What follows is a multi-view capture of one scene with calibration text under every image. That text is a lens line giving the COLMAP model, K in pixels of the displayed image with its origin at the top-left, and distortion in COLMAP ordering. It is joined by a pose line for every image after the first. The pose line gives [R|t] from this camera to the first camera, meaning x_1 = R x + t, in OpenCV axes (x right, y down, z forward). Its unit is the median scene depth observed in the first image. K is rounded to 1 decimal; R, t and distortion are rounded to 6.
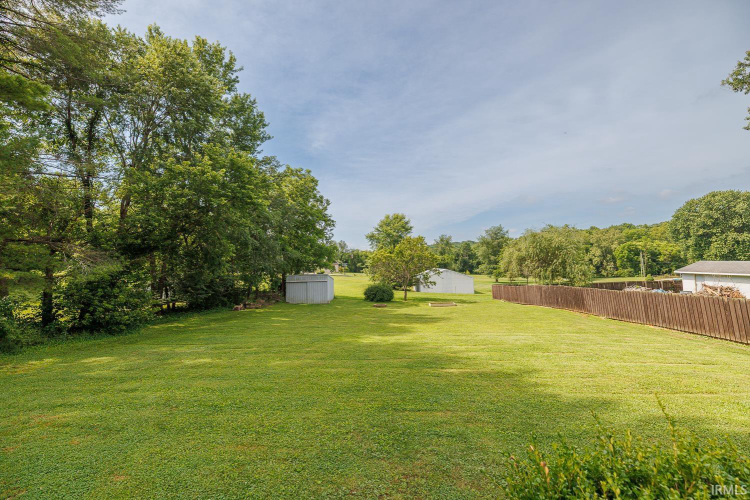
lens RADIAL K [[307.0, 0, 375.0], [0, 307.0, 250.0], [0, 0, 1]] dist [-0.001335, -0.000329]
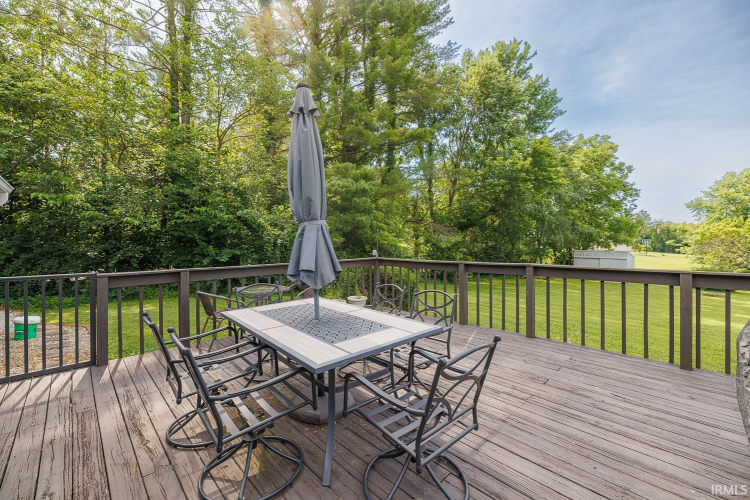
lens RADIAL K [[307.0, 0, 375.0], [0, 307.0, 250.0], [0, 0, 1]] dist [-0.001335, -0.000329]
pose [[0.691079, 0.045786, -0.721327, -0.018574], [0.014178, 0.996941, 0.076864, -0.004230], [0.722640, -0.063346, 0.688316, -0.137278]]
